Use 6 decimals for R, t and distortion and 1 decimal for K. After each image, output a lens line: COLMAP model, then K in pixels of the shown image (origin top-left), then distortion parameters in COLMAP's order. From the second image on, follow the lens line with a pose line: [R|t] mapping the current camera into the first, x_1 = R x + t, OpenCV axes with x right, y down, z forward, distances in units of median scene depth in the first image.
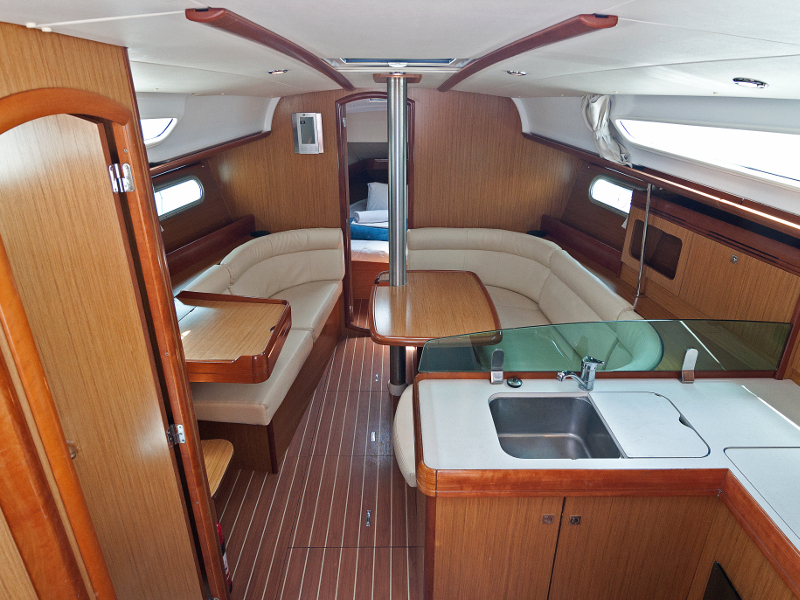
lens RADIAL K [[496.6, 0, 402.2], [0, 496.6, 350.7], [0, 0, 1]] dist [-0.000817, -0.001074]
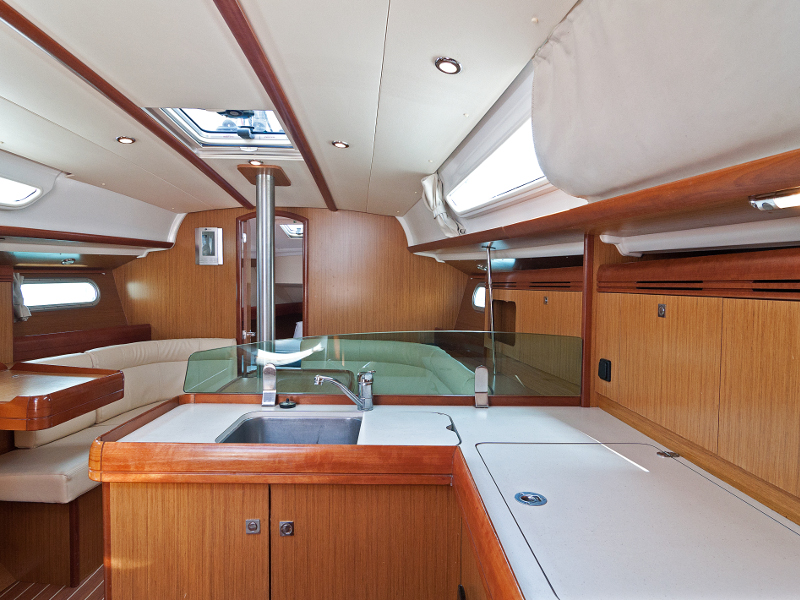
lens RADIAL K [[521.8, 0, 399.4], [0, 521.8, 351.7], [0, 0, 1]] dist [-0.004828, -0.002186]
pose [[0.999225, 0.037862, 0.010739, 0.318565], [-0.031305, 0.930027, -0.366155, 0.238783], [-0.023851, 0.365535, 0.930492, 0.090674]]
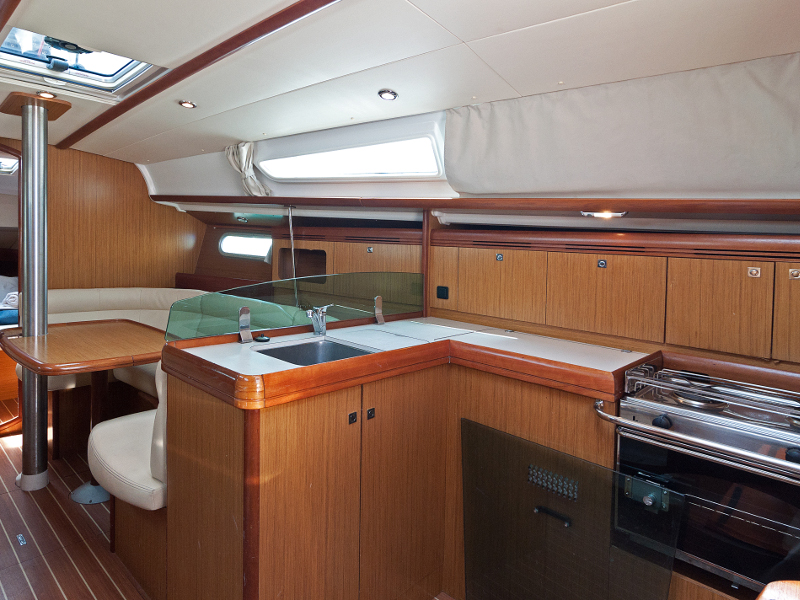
lens RADIAL K [[502.9, 0, 361.1], [0, 502.9, 300.7], [0, 0, 1]] dist [0.000664, 0.000223]
pose [[0.716600, -0.034856, 0.696613, -0.275781], [0.287727, 0.924583, -0.249718, 0.242534], [-0.635373, 0.379382, 0.672585, 0.107340]]
